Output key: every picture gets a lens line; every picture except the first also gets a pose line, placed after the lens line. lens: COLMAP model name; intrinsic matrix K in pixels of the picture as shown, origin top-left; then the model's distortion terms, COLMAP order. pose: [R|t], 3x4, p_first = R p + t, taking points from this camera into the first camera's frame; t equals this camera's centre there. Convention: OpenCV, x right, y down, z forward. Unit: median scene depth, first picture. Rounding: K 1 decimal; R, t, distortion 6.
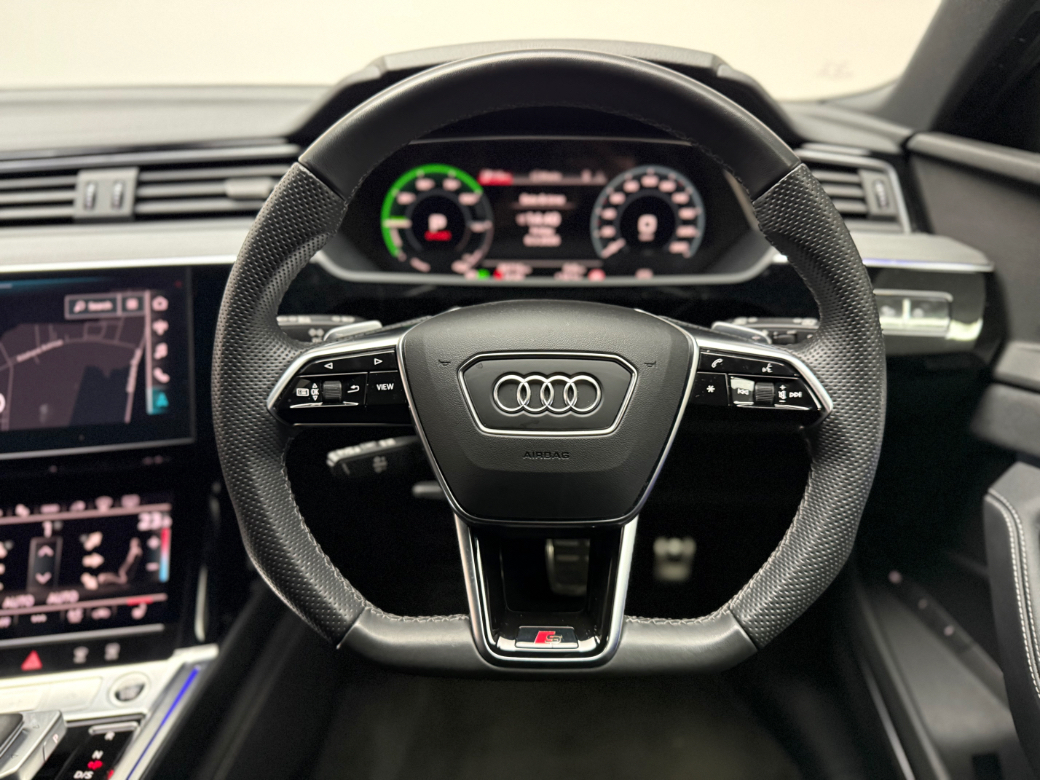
lens RADIAL K [[803.1, 0, 521.2], [0, 803.1, 397.8], [0, 0, 1]] dist [0.045992, 0.005537]
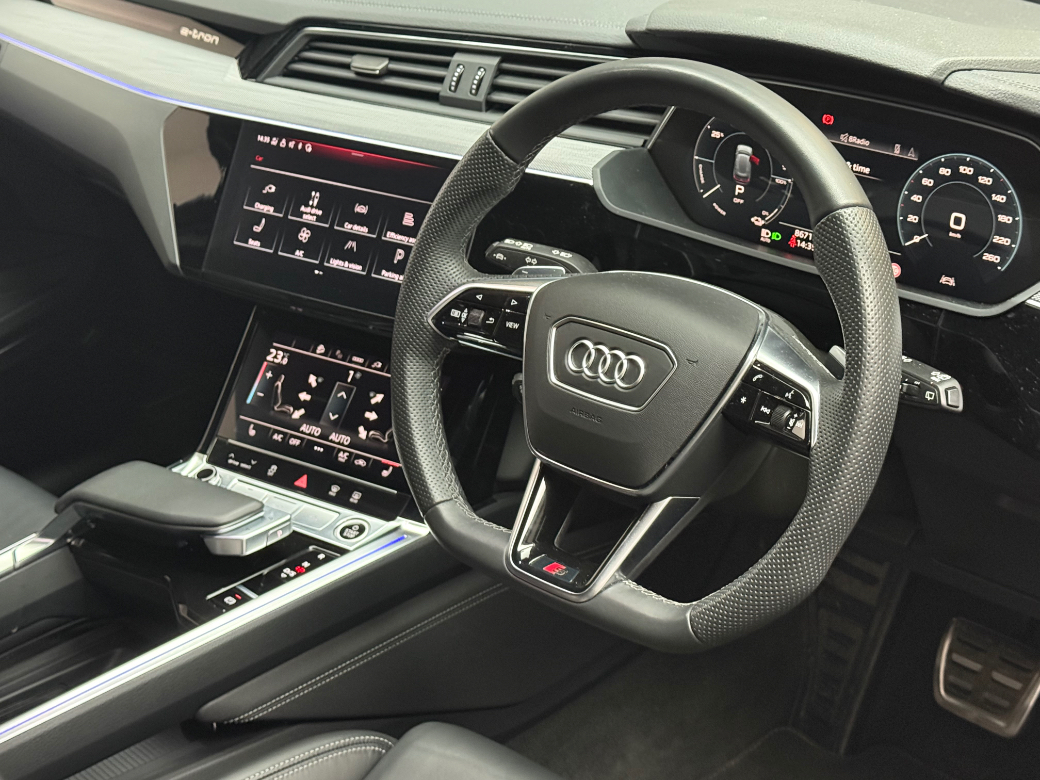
lens RADIAL K [[1609.3, 0, 520.2], [0, 1609.3, 387.6], [0, 0, 1]] dist [0.320197, 0.000000]
pose [[0.776895, 0.279422, -0.564232, 0.841307], [-0.252077, 0.959213, 0.127939, -0.162232], [0.576968, 0.042835, 0.815643, -0.642705]]
